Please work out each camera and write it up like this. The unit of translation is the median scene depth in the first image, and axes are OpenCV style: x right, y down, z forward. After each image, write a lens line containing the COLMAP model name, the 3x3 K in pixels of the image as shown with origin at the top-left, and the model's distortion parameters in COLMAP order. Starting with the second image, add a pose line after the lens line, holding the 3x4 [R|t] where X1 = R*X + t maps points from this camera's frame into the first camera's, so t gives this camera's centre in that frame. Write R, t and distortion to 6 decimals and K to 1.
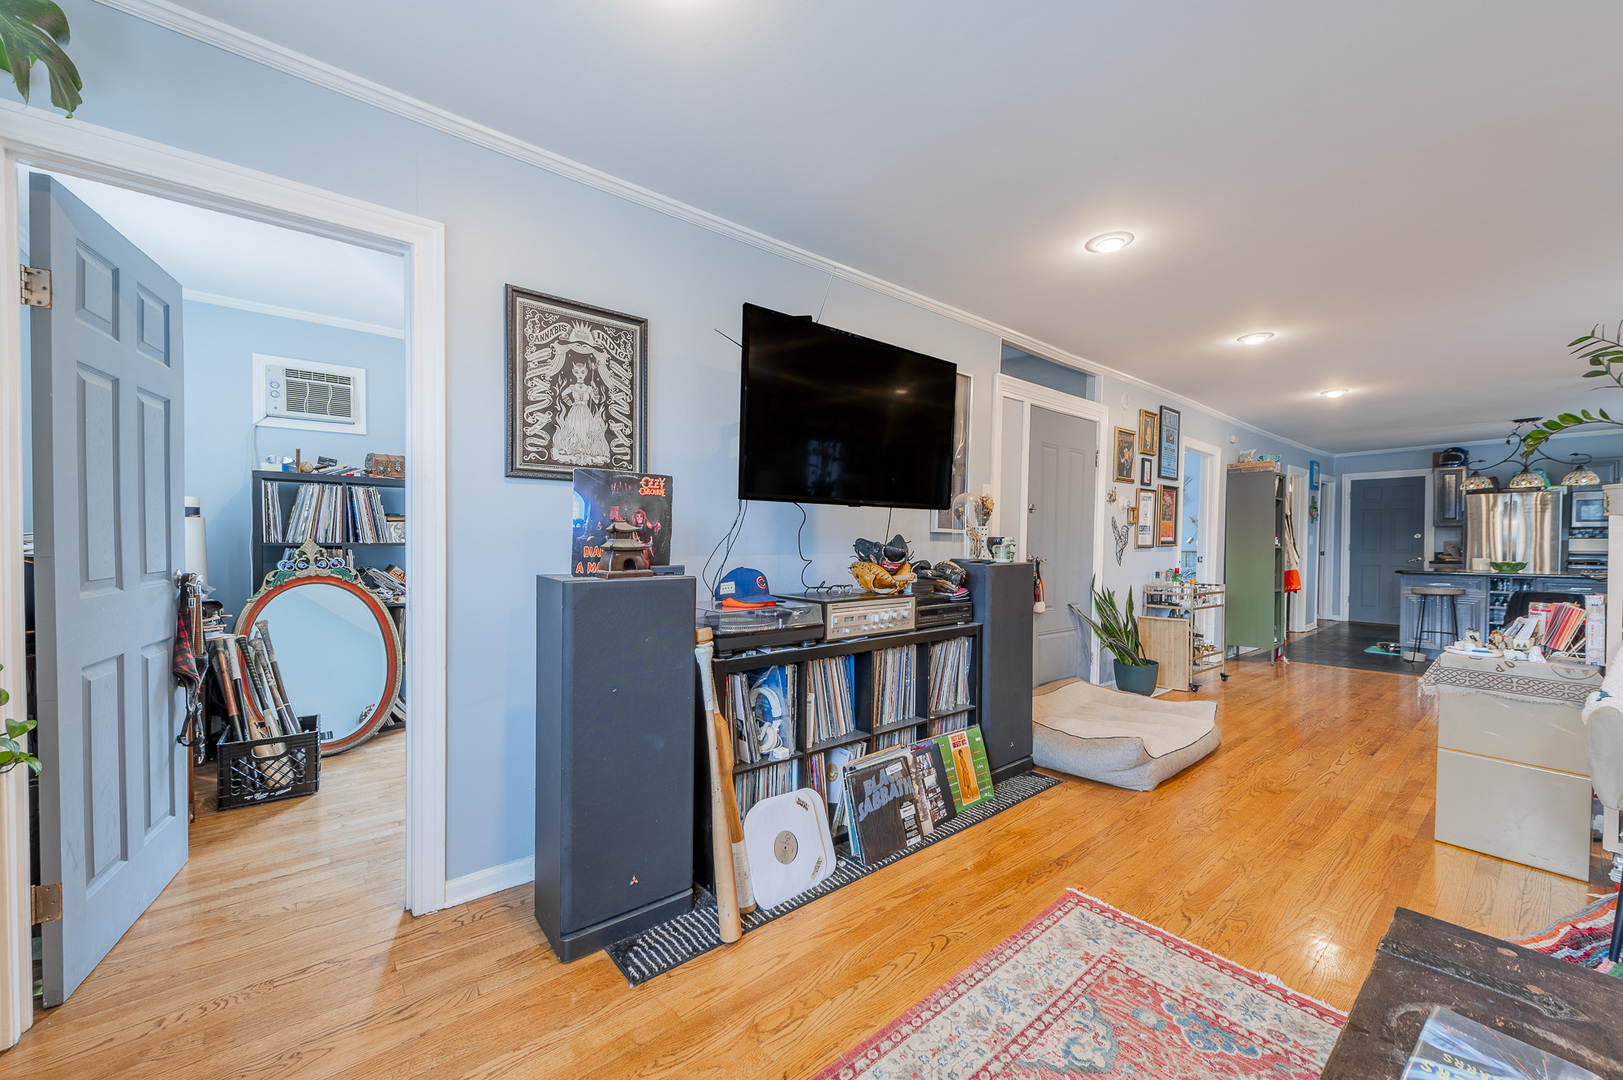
lens RADIAL K [[640.8, 0, 807.3], [0, 640.8, 549.4], [0, 0, 1]] dist [0.016948, -0.001325]
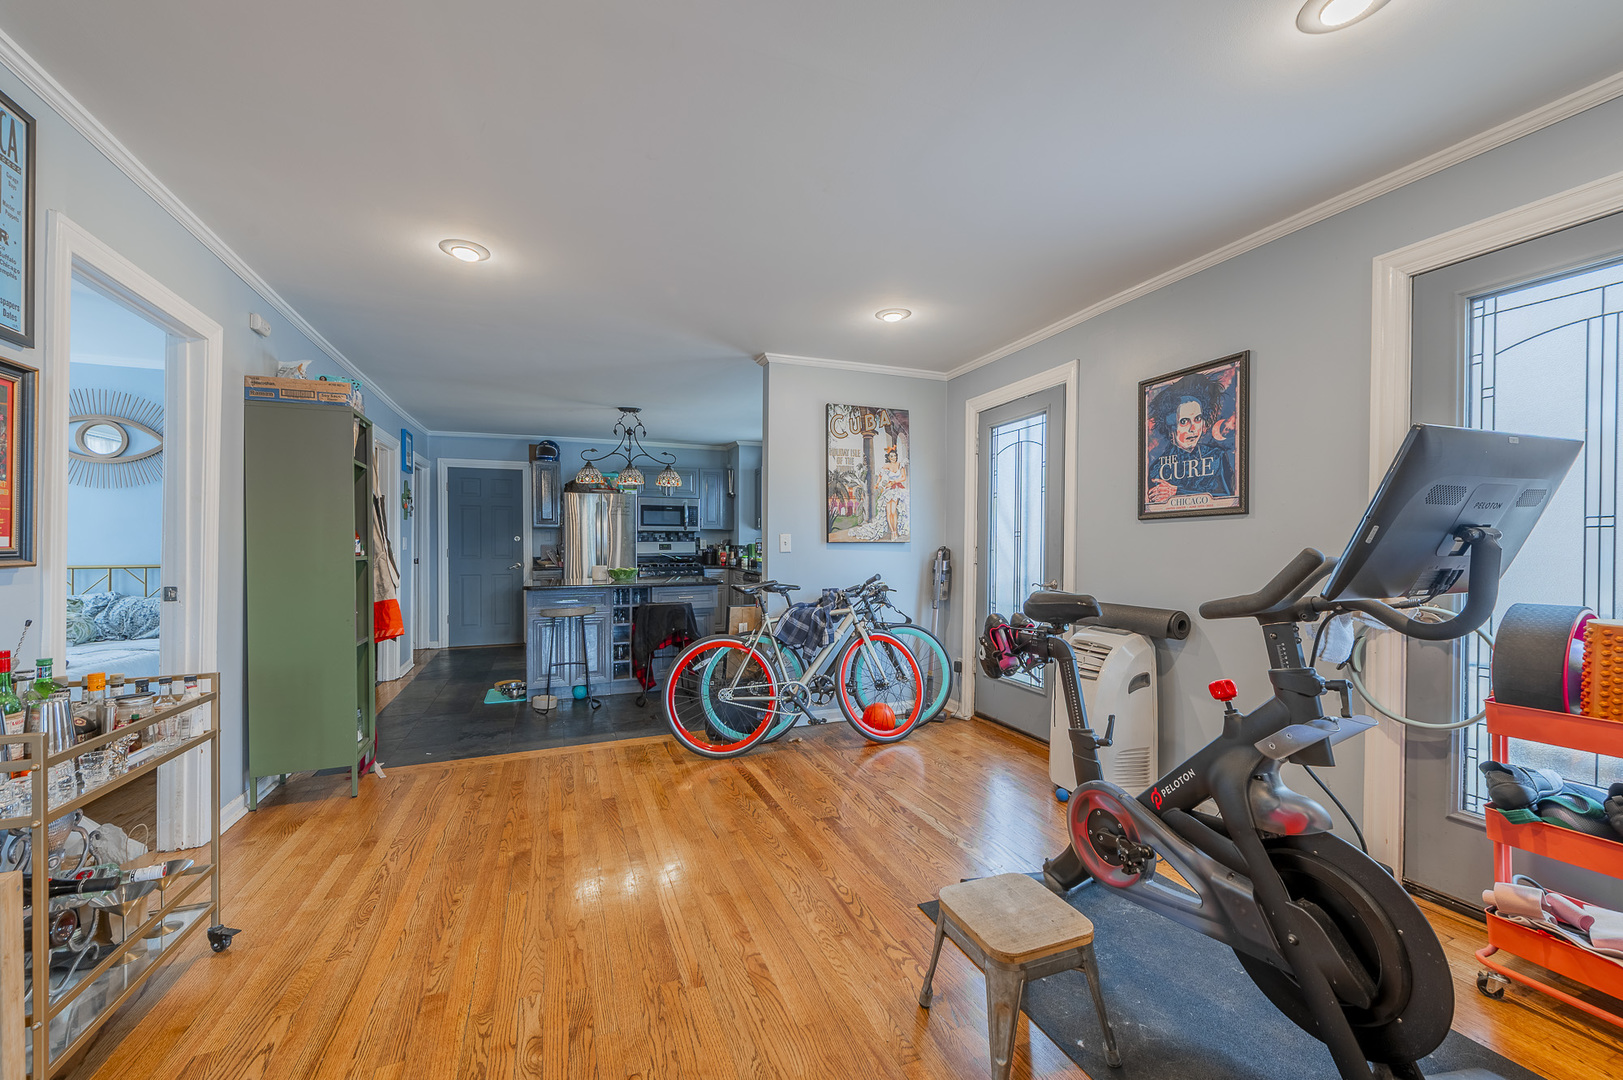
lens RADIAL K [[640.8, 0, 816.5], [0, 640.8, 552.8], [0, 0, 1]] dist [0.016948, -0.001325]
pose [[0.314199, -0.015459, 0.949231, 0.828504], [0.013039, 0.999843, 0.011967, -0.022154], [-0.949268, 0.008617, 0.314351, 1.157752]]
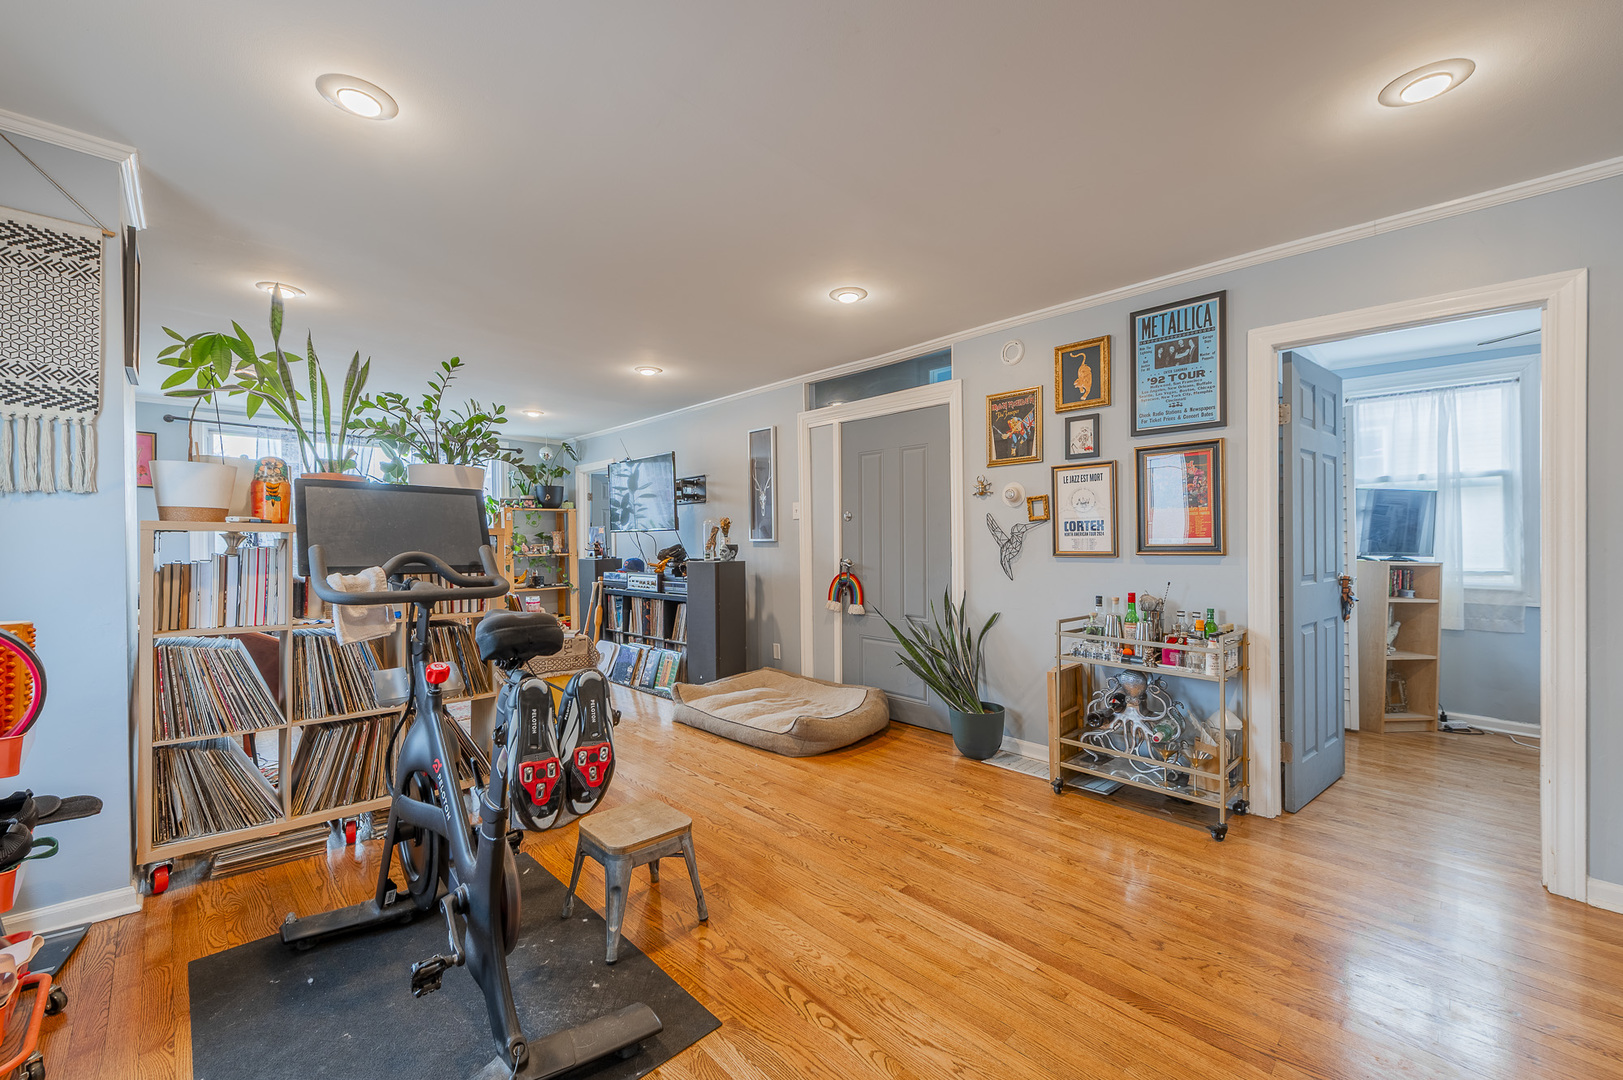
lens RADIAL K [[640.8, 0, 813.2], [0, 640.8, 540.8], [0, 0, 1]] dist [0.016948, -0.001325]
pose [[0.075037, -0.010582, -0.997125, 2.189692], [-0.008761, 0.999898, -0.011271, -0.015442], [0.997142, 0.009582, 0.074936, 1.324122]]
